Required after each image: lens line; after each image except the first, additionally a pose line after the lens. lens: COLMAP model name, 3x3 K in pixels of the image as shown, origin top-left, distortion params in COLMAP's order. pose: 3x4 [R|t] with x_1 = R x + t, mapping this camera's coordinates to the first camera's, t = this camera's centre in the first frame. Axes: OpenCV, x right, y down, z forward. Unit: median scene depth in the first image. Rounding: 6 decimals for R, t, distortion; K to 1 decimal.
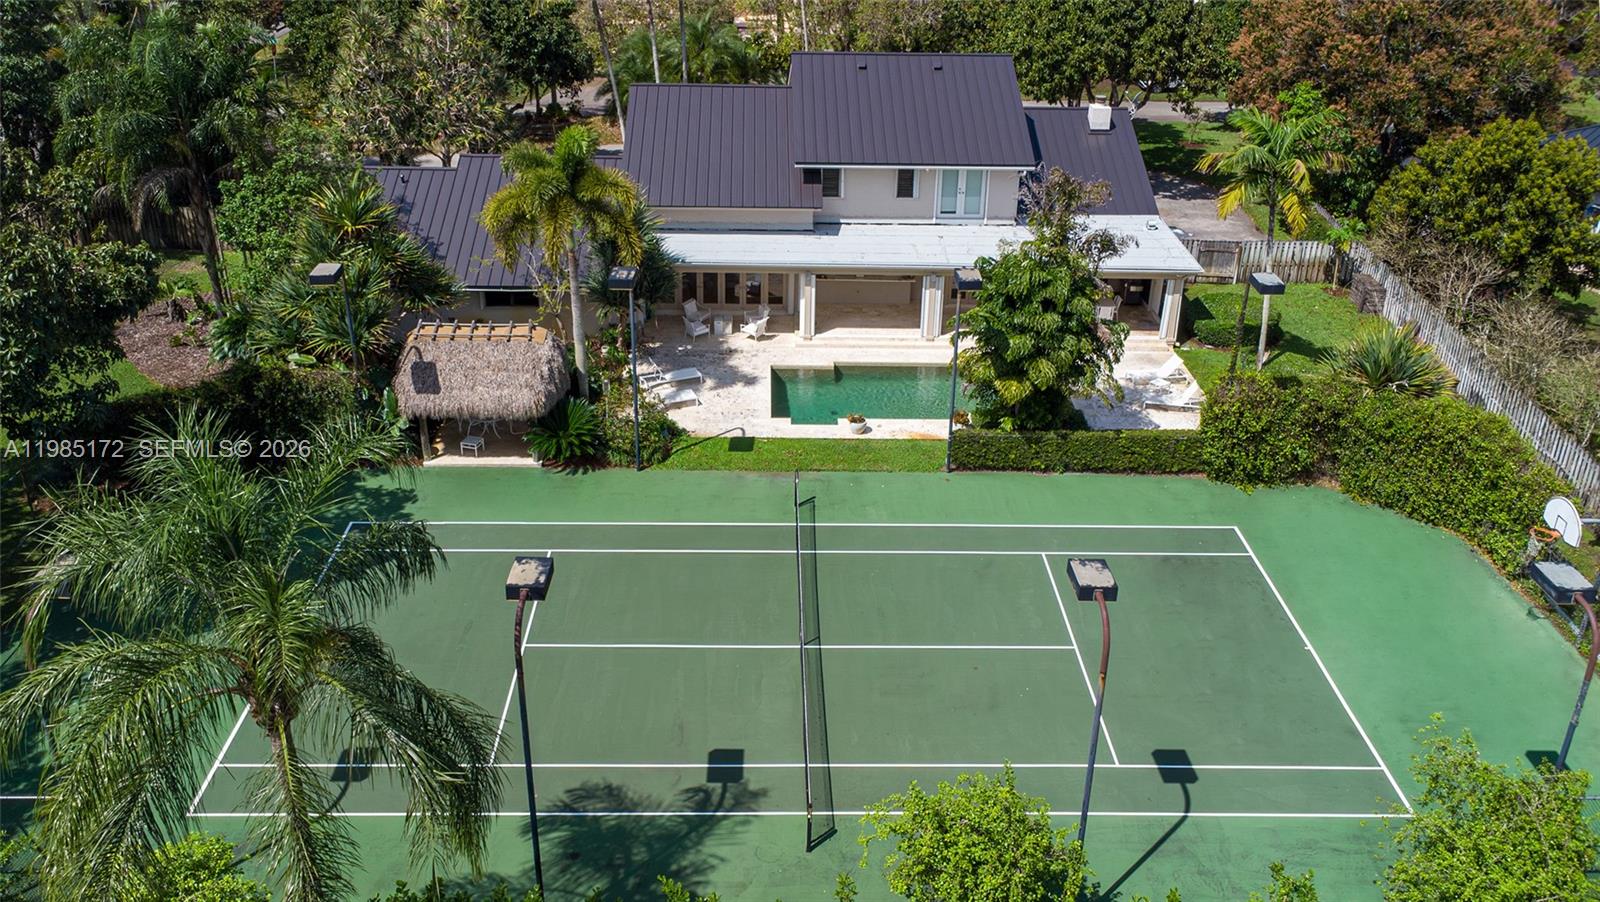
lens RADIAL K [[1346.3, 0, 791.9], [0, 1346.3, 448.6], [0, 0, 1]] dist [0.021482, 0.002675]
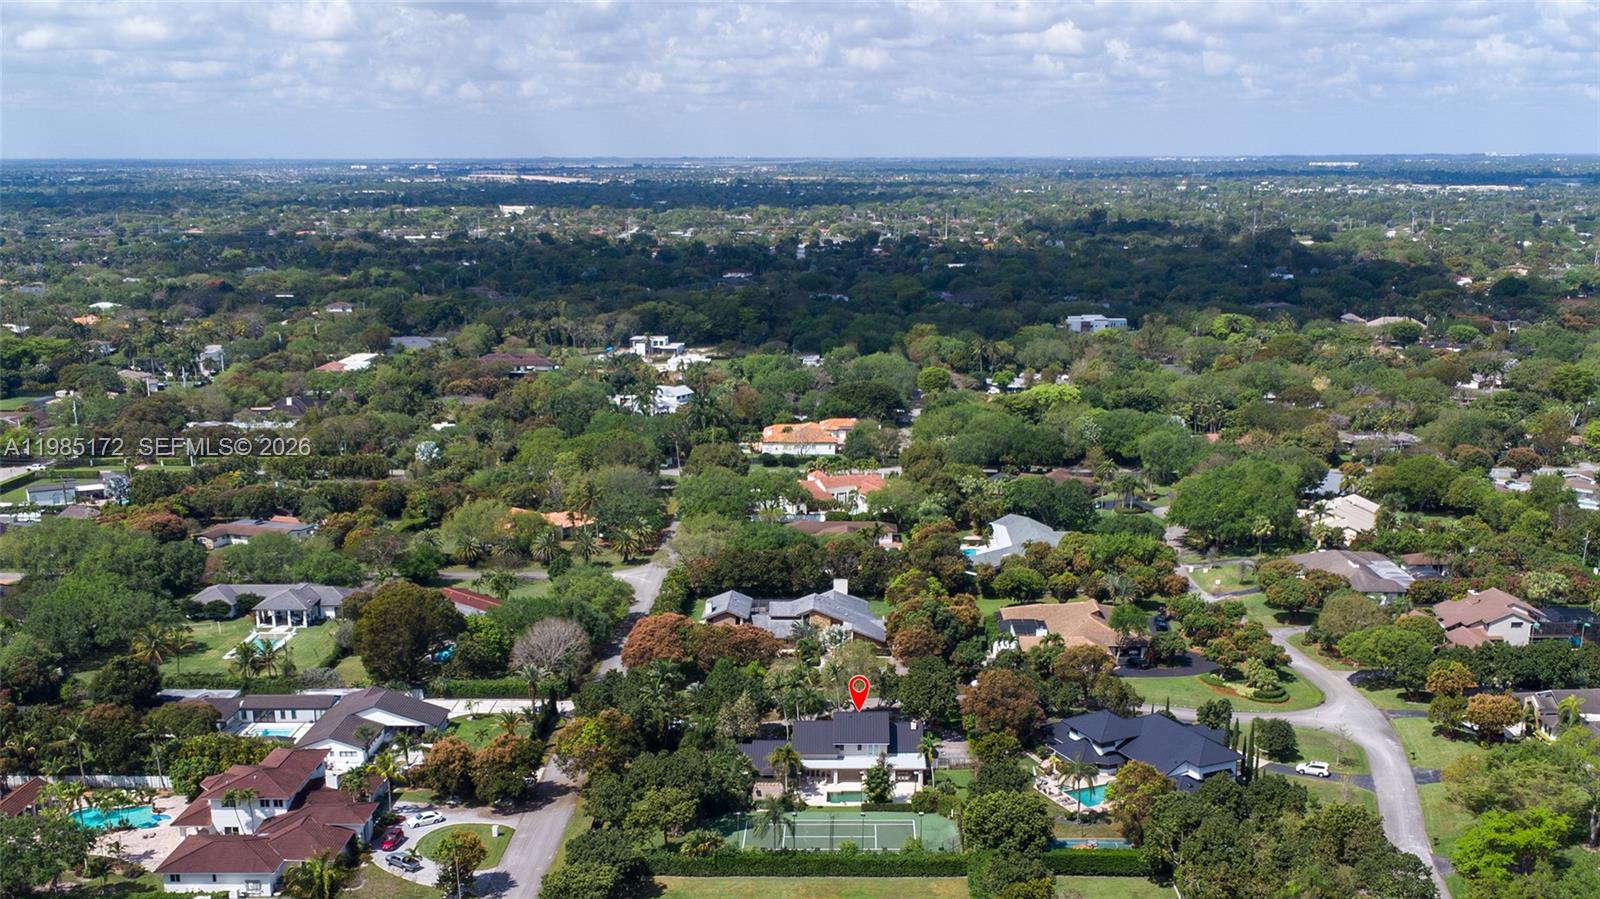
lens RADIAL K [[1829.6, 0, 798.8], [0, 1829.6, 446.9], [0, 0, 1]] dist [0.000648, 0.000000]
pose [[0.998242, -0.019811, -0.055854, 0.275196], [0.004112, 0.963354, -0.268200, 0.506559], [0.059120, 0.267499, 0.961743, -5.599338]]
